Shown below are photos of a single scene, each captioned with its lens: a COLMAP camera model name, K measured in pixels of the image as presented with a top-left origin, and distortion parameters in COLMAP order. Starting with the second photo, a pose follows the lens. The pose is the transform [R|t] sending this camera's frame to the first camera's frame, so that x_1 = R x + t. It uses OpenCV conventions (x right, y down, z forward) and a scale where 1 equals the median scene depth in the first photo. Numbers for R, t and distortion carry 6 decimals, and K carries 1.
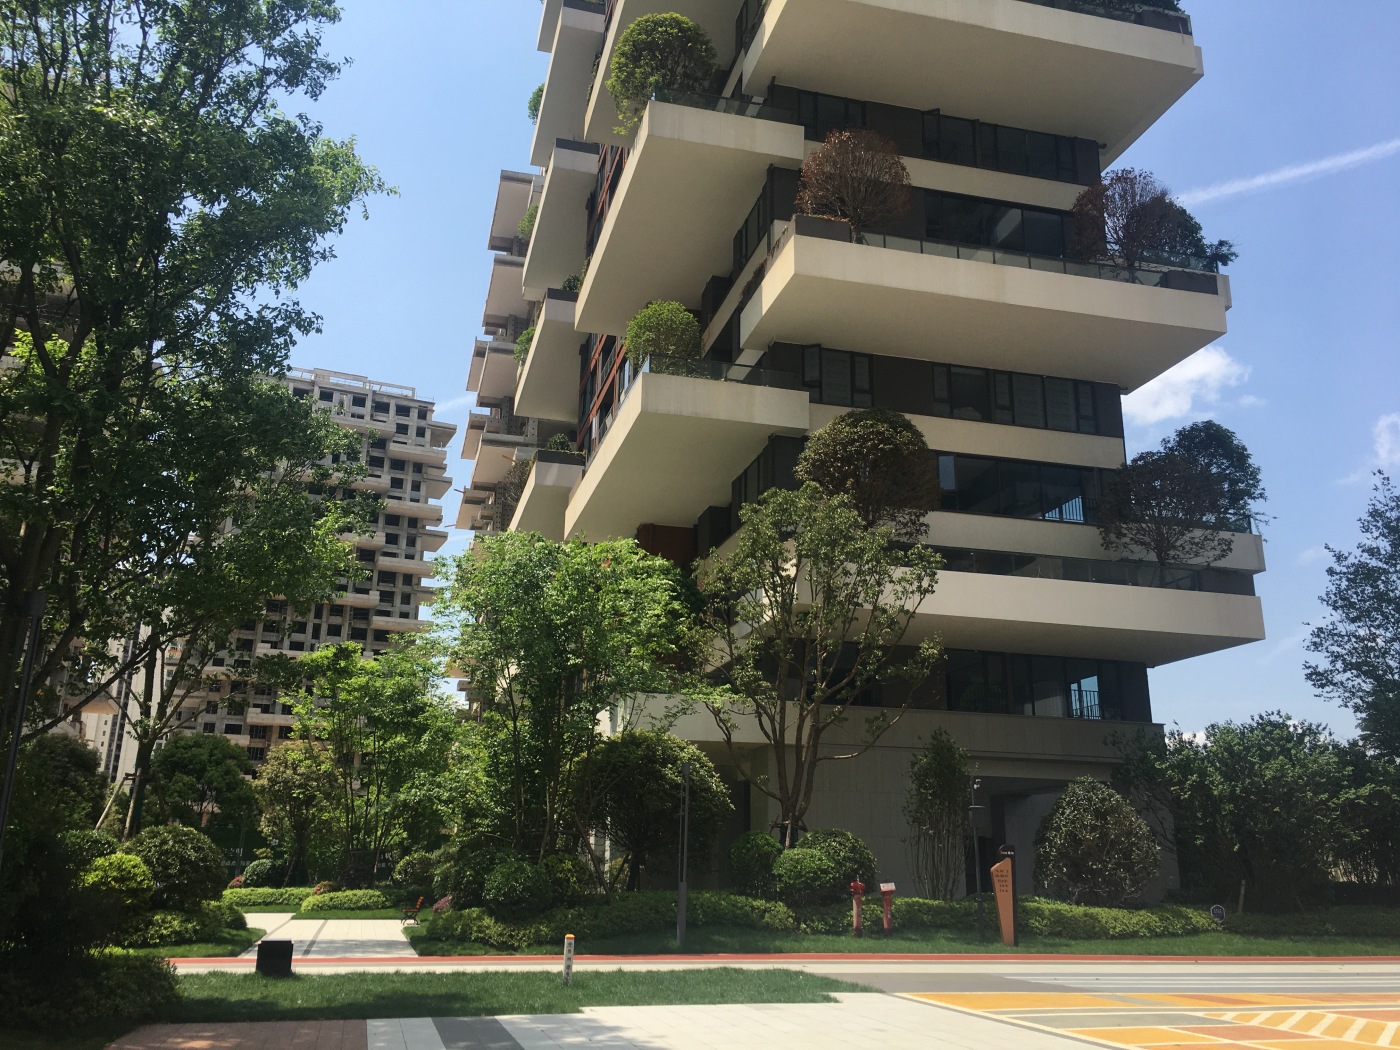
lens RADIAL K [[1201.5, 0, 681.0], [0, 1201.5, 508.2], [0, 0, 1]] dist [0.079763, -0.097211]
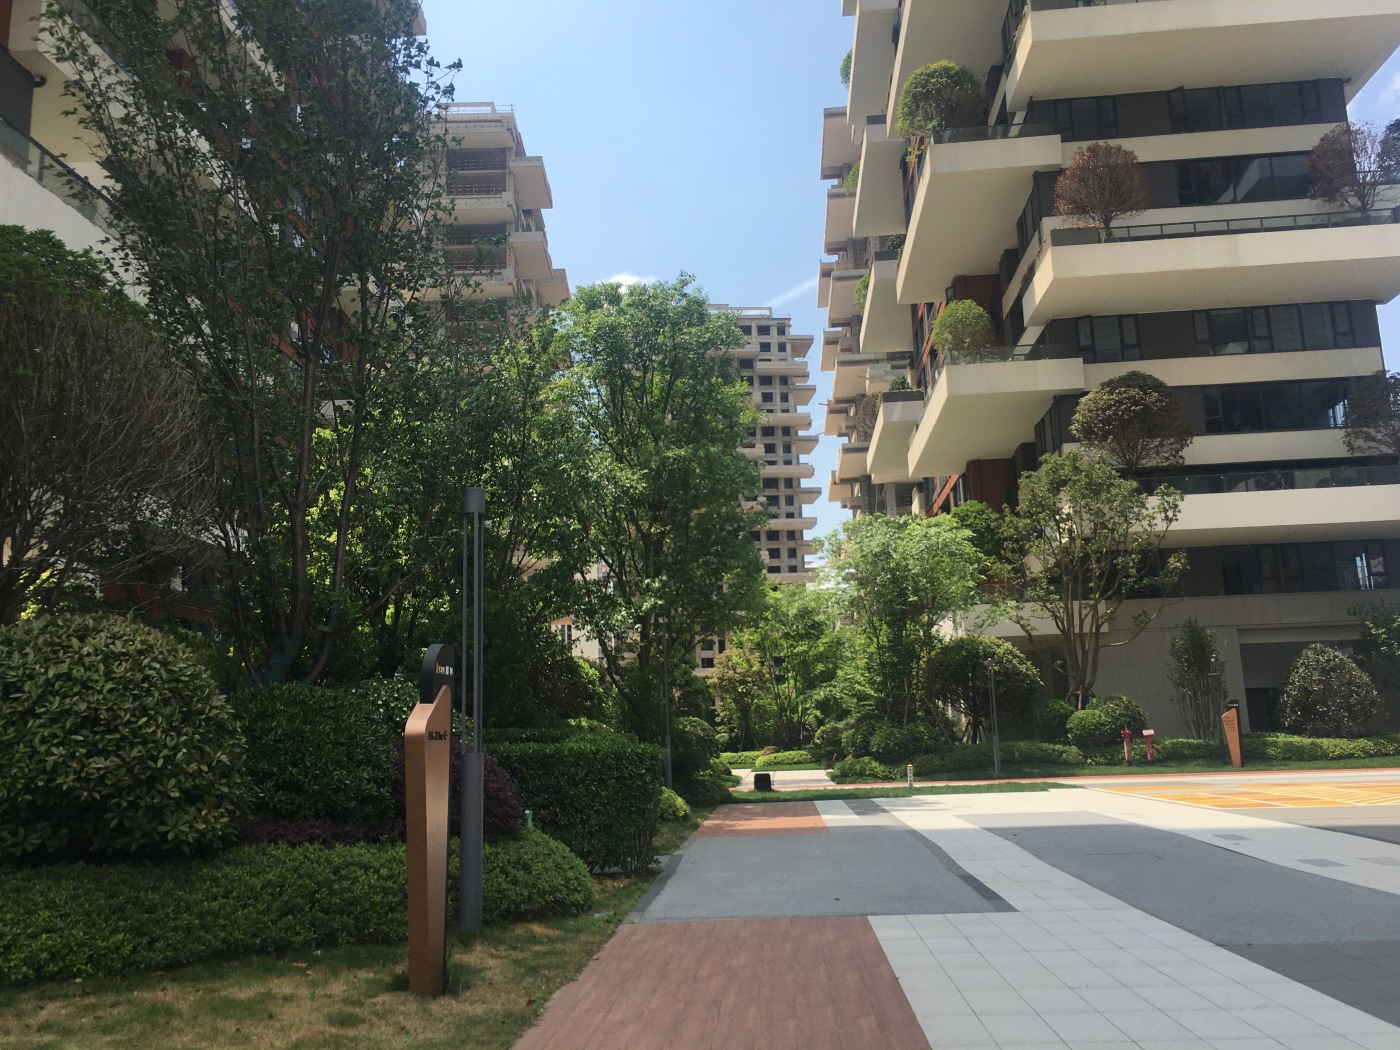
lens RADIAL K [[1201.5, 0, 677.7], [0, 1201.5, 501.7], [0, 0, 1]] dist [0.079763, -0.097211]
pose [[0.943919, -0.112074, -0.310575, 0.079548], [0.142453, 0.986814, 0.076851, -0.101201], [0.297867, -0.116783, 0.947437, -0.342141]]
